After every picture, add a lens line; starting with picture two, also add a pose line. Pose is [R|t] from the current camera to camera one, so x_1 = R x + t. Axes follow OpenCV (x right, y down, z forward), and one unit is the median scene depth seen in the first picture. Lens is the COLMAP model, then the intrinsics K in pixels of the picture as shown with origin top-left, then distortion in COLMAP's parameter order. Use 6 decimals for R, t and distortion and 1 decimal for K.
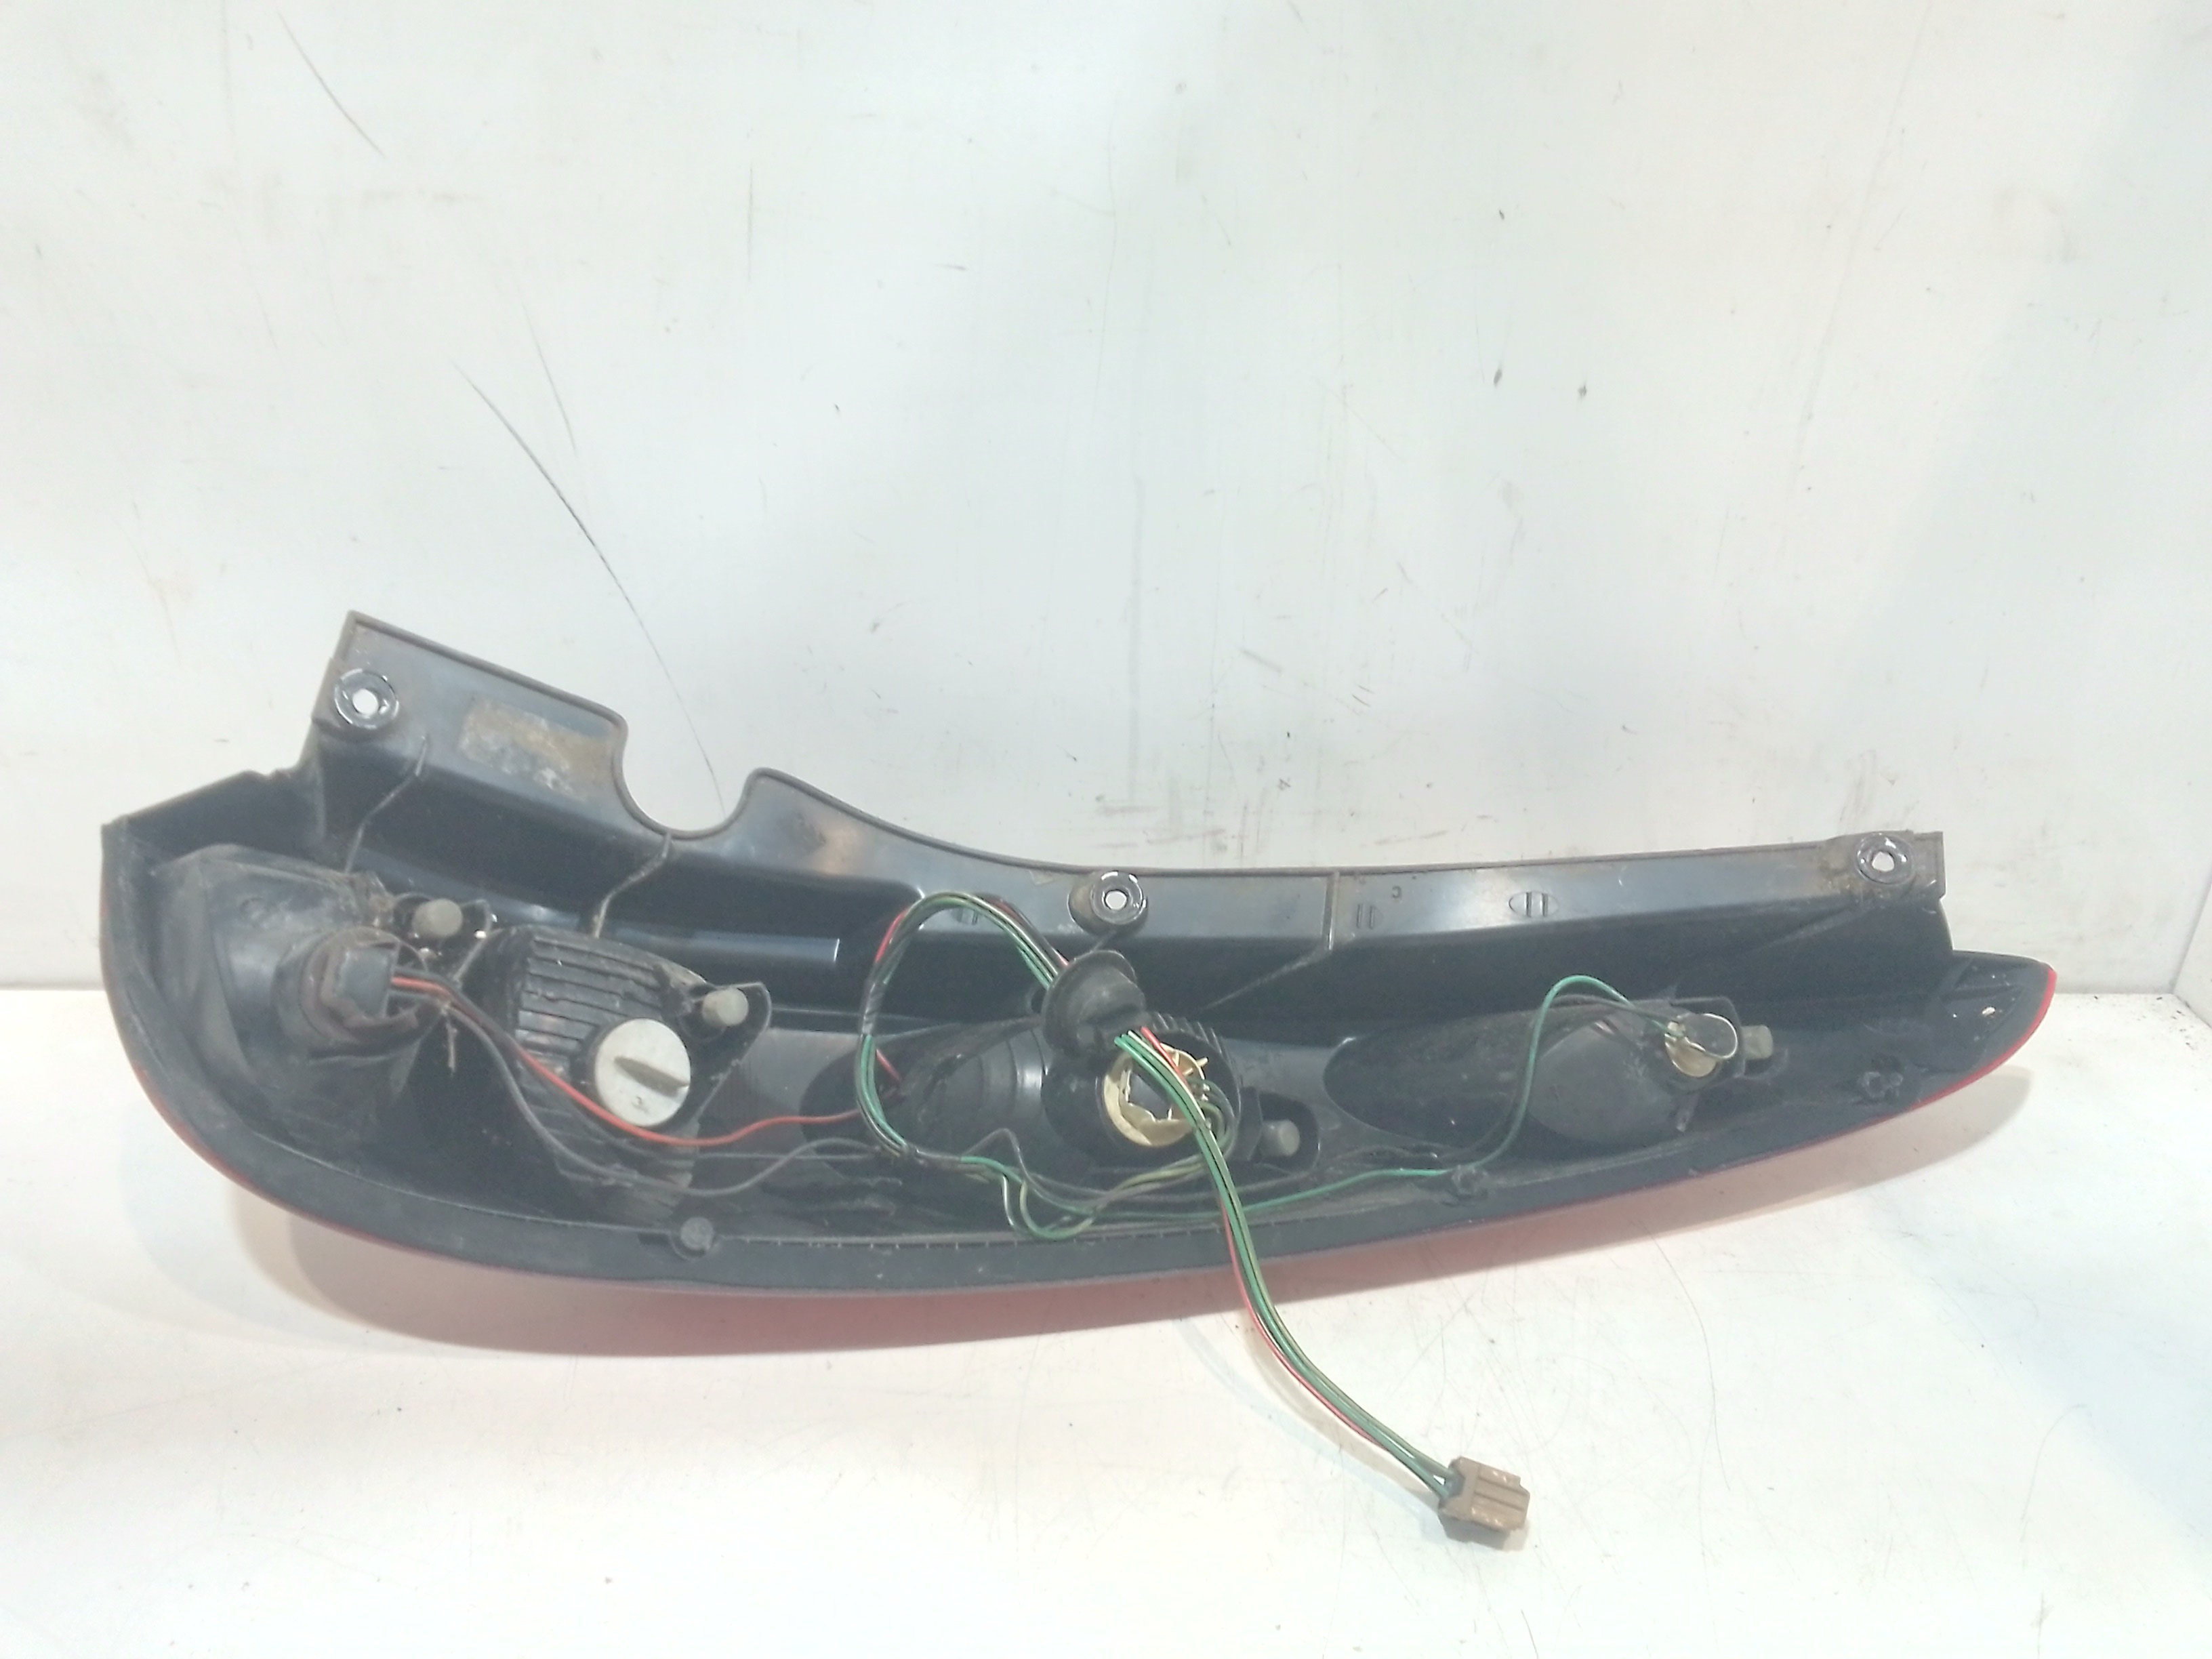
lens RADIAL K [[1744.6, 0, 1107.3], [0, 1744.6, 828.9], [0, 0, 1]] dist [0.058557, -0.097085]
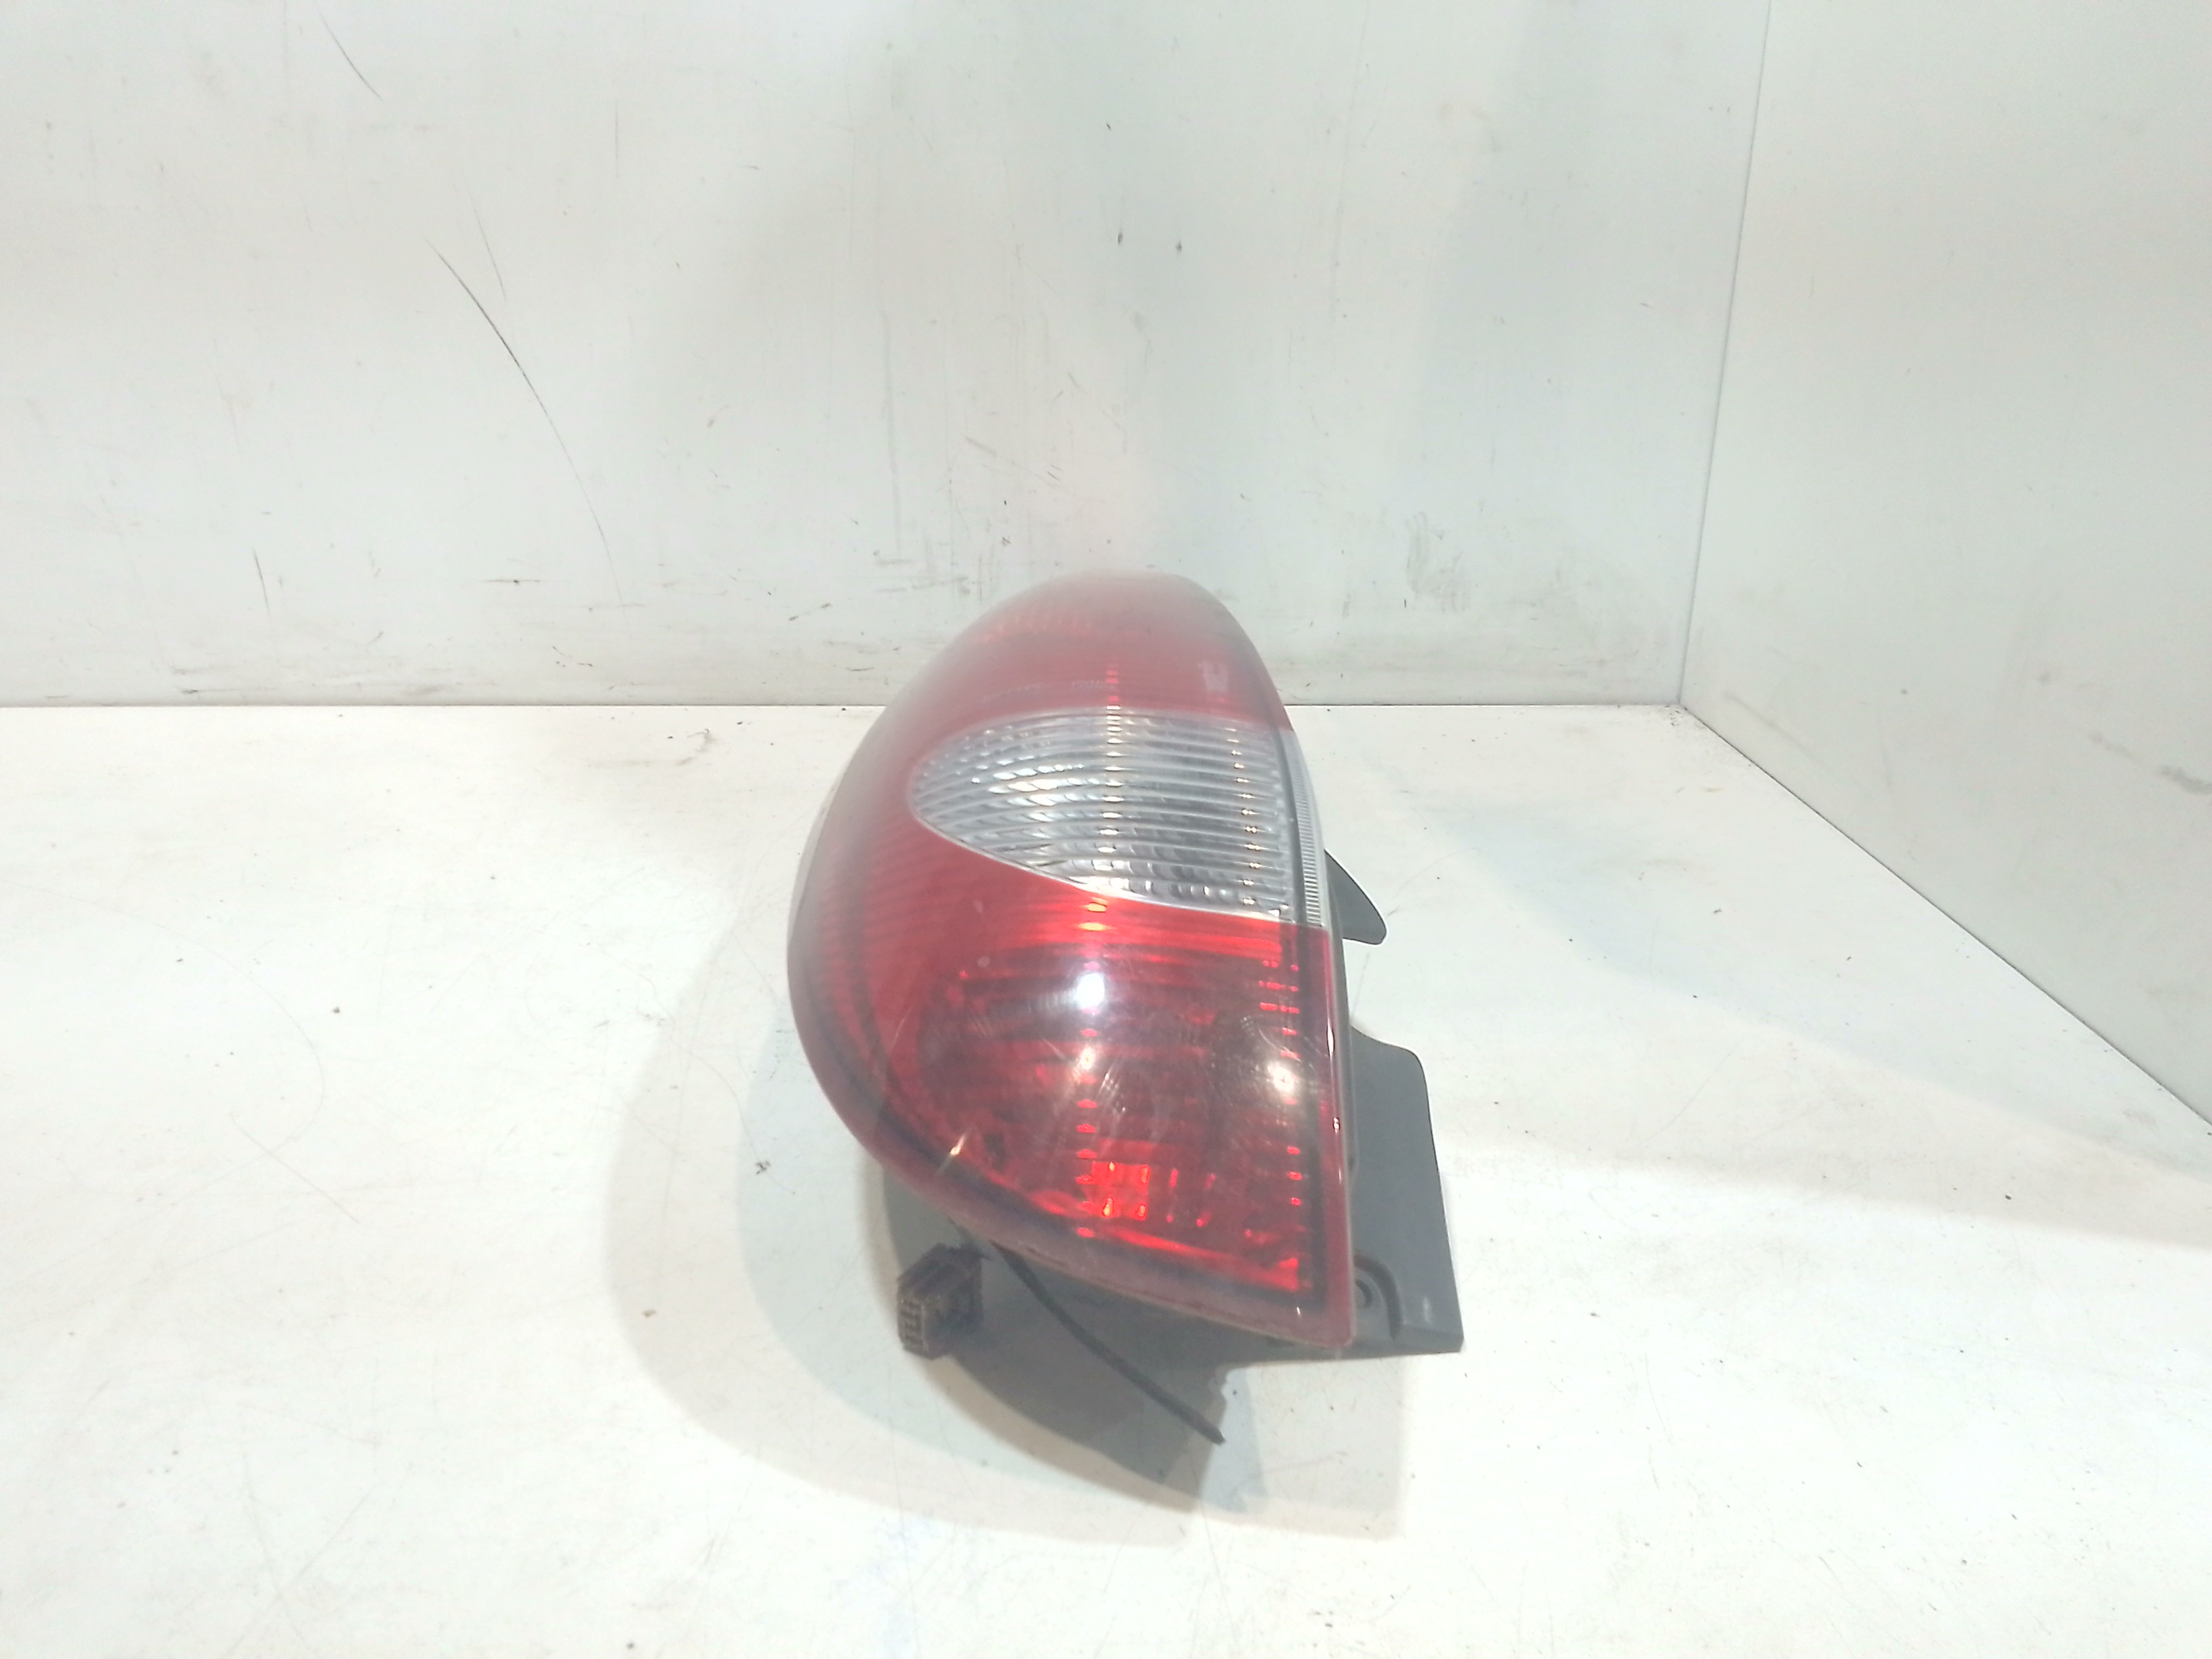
lens RADIAL K [[1744.6, 0, 1112.0], [0, 1744.6, 825.8], [0, 0, 1]] dist [0.058557, -0.097085]
pose [[0.999571, -0.018667, -0.022571, 0.226963], [0.015902, 0.993002, -0.117021, 0.392117], [0.024598, 0.116612, 0.992873, -0.403308]]
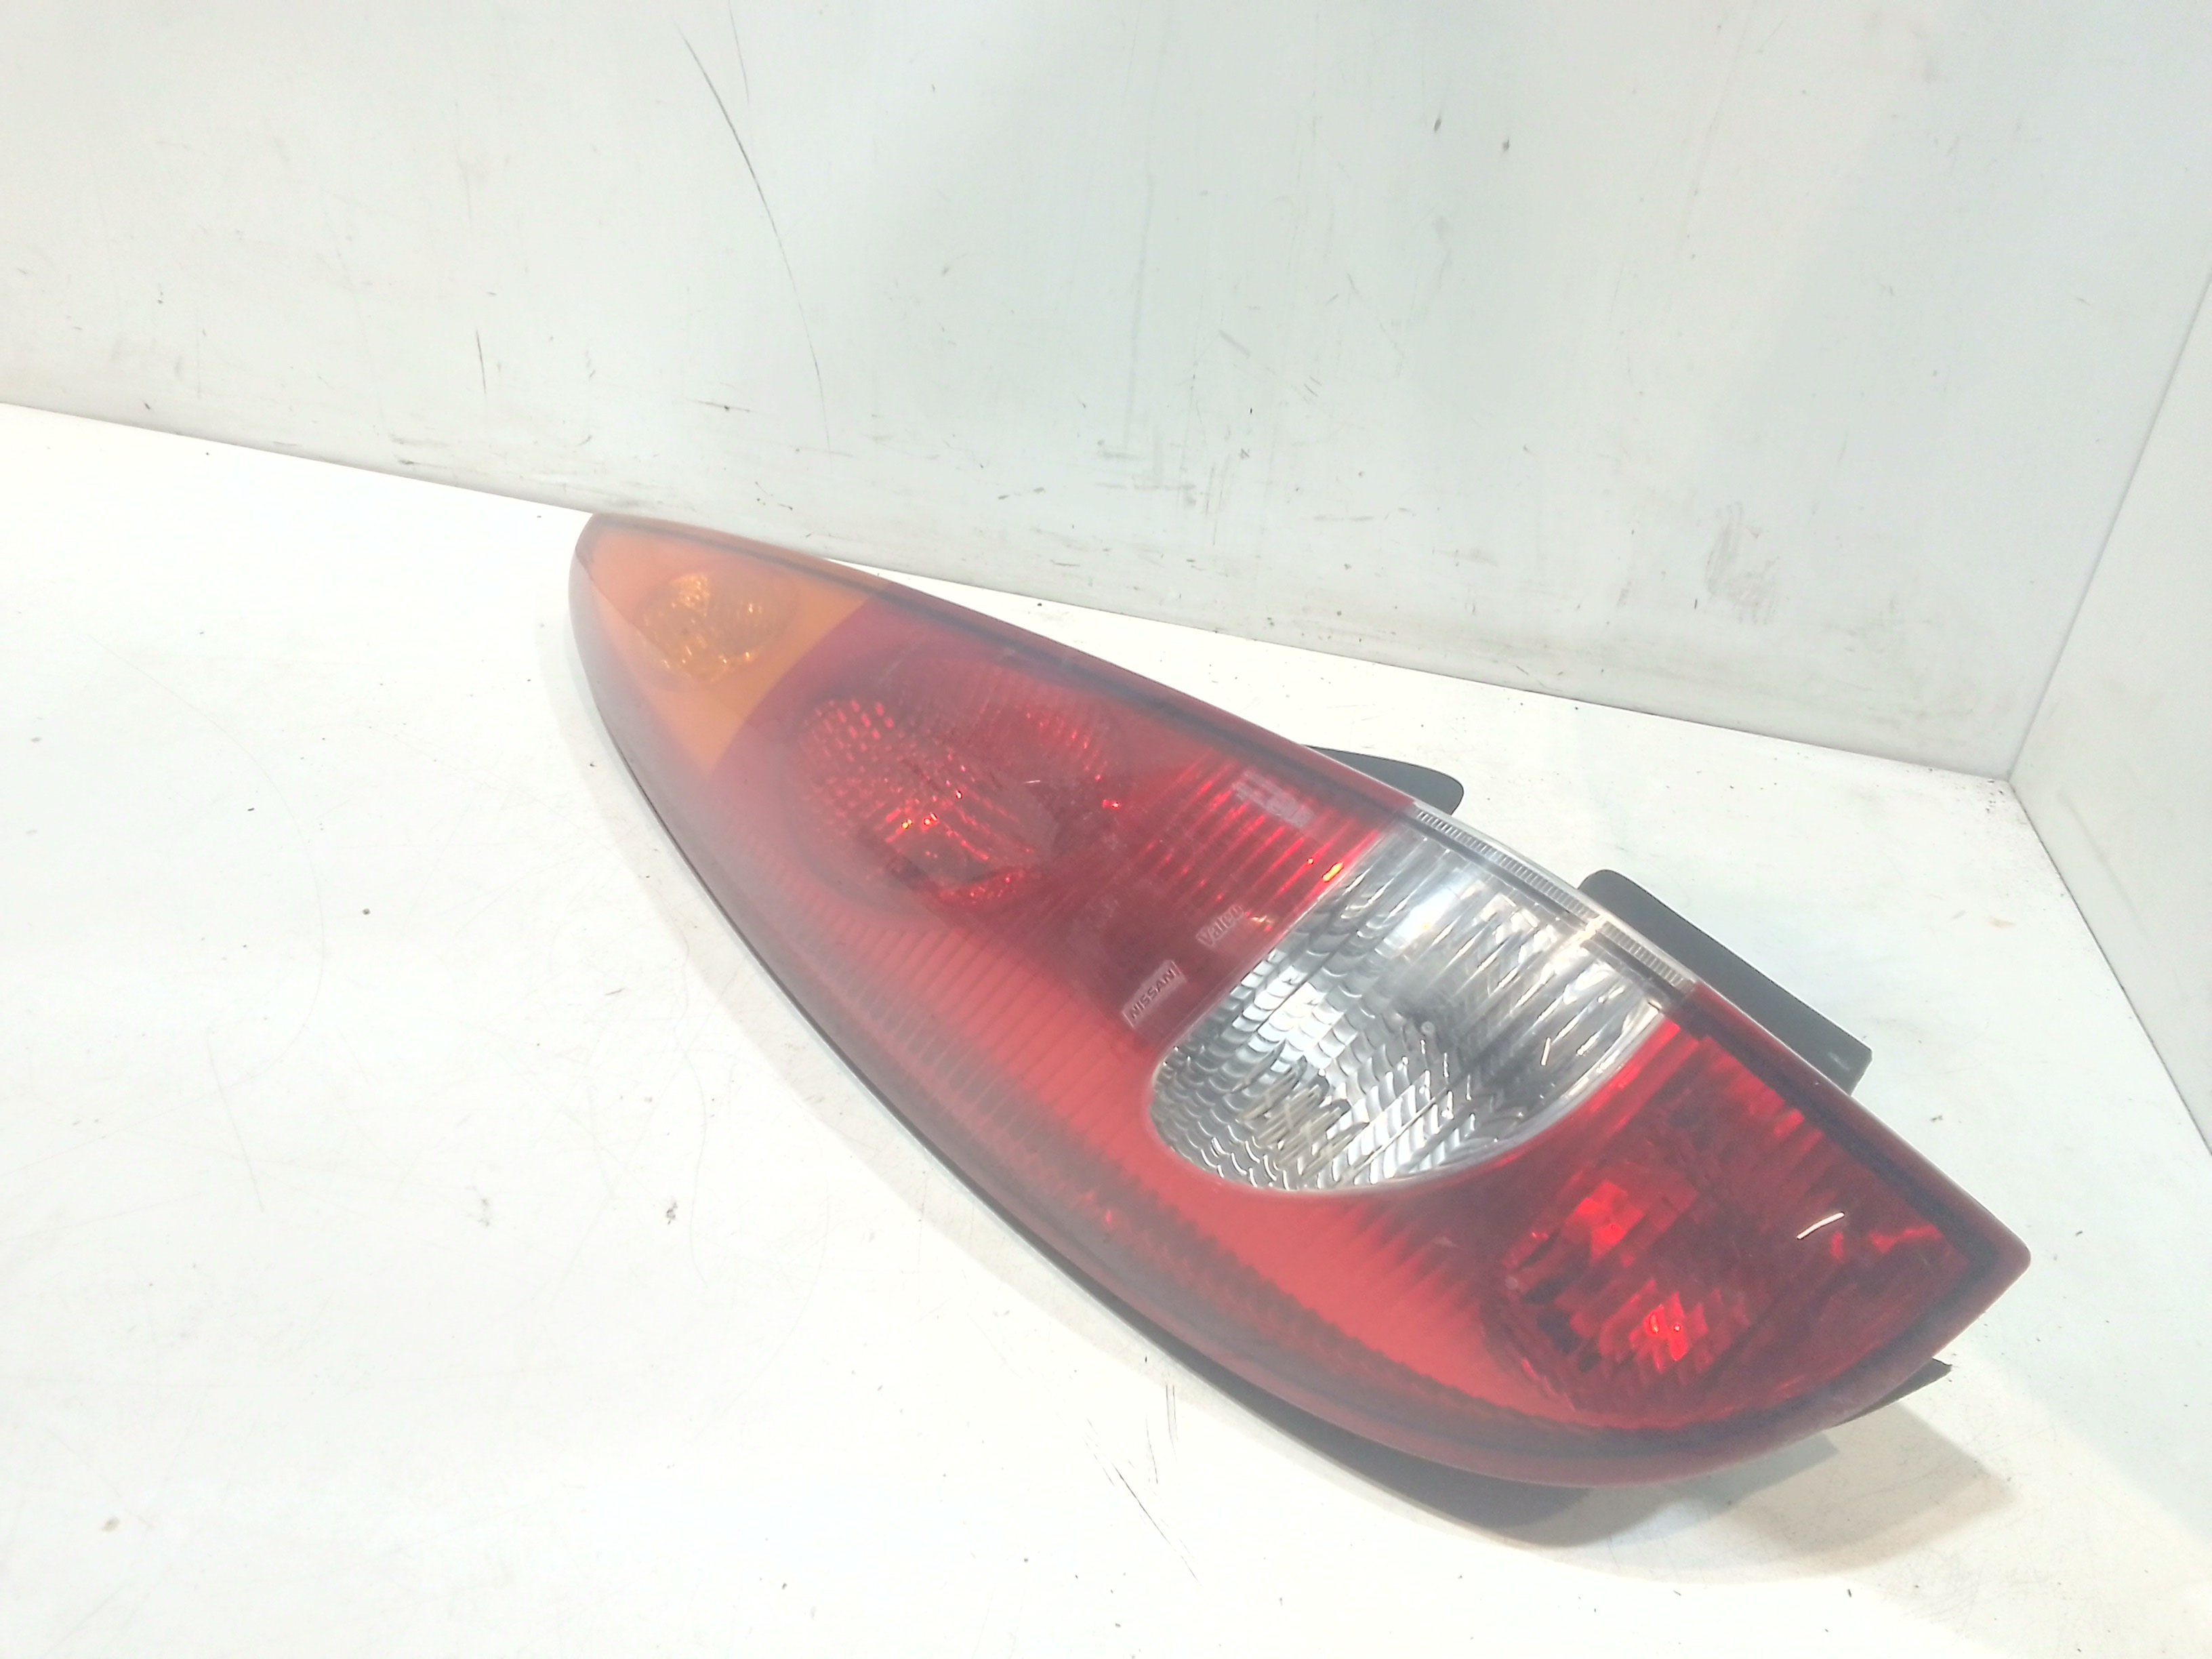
lens RADIAL K [[1744.6, 0, 1102.5], [0, 1744.6, 825.9], [0, 0, 1]] dist [0.058557, -0.097085]
pose [[0.960404, 0.193926, -0.200041, 0.322674], [-0.190361, 0.981013, 0.037098, 0.220467], [0.203437, 0.002451, 0.979085, -0.263327]]
